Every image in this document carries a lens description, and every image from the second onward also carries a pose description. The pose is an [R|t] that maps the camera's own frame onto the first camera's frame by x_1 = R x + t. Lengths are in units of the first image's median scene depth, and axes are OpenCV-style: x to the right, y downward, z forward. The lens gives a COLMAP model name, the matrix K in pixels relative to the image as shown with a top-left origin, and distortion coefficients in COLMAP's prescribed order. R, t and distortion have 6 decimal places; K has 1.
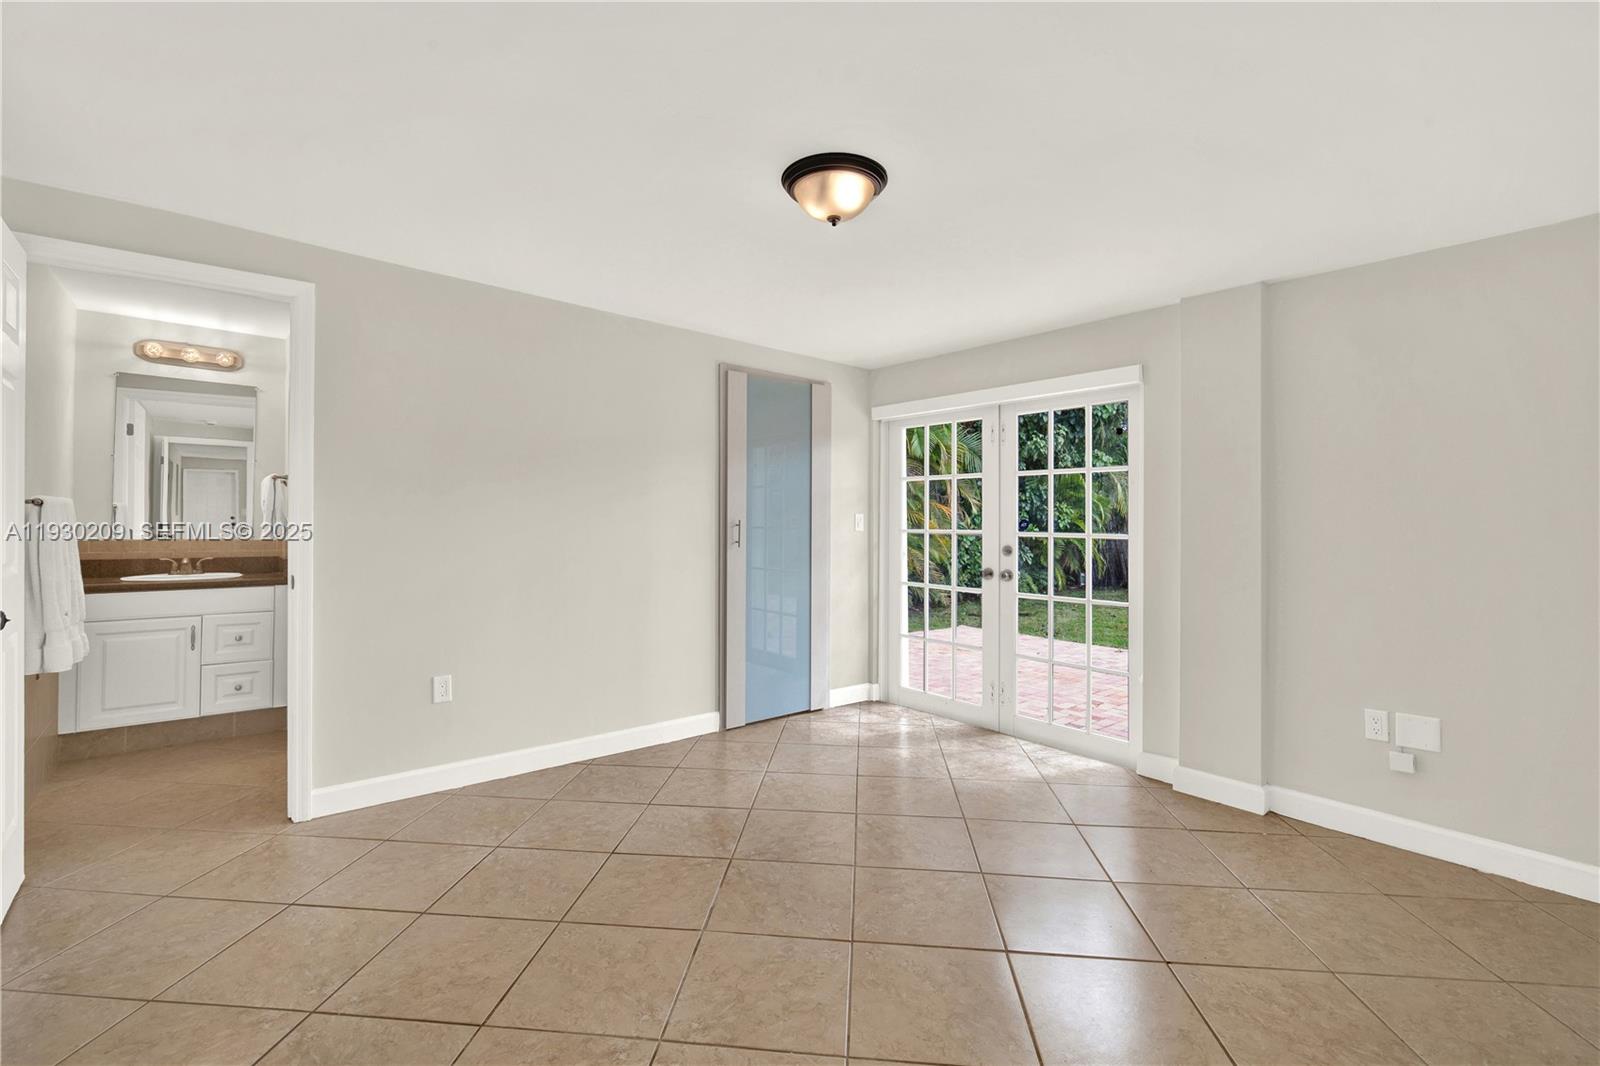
lens RADIAL K [[696.3, 0, 753.1], [0, 696.3, 525.8], [0, 0, 1]] dist [0.010854, 0.000212]
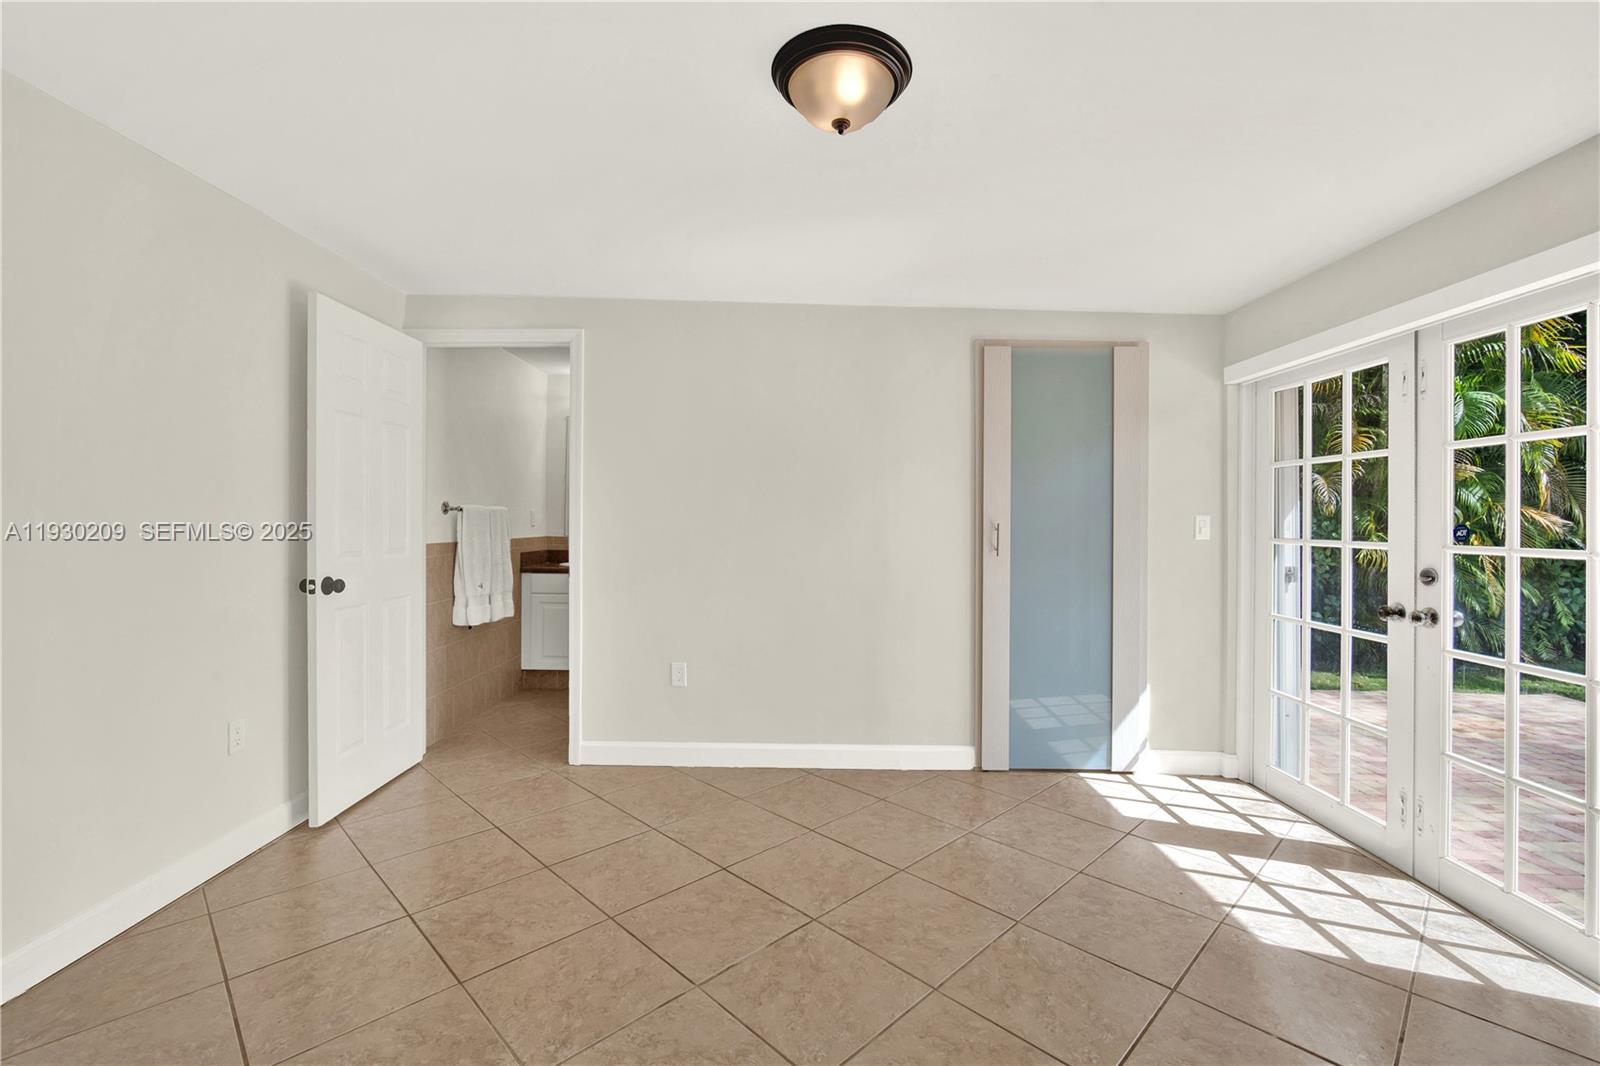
lens RADIAL K [[672.7, 0, 805.4], [0, 672.7, 534.6], [0, 0, 1]] dist [-0.016094, 0.000046]
pose [[0.787351, 0.012322, -0.616382, 0.288502], [-0.007990, 0.999920, 0.009783, -0.001614], [0.616453, -0.002778, 0.787387, 0.219340]]
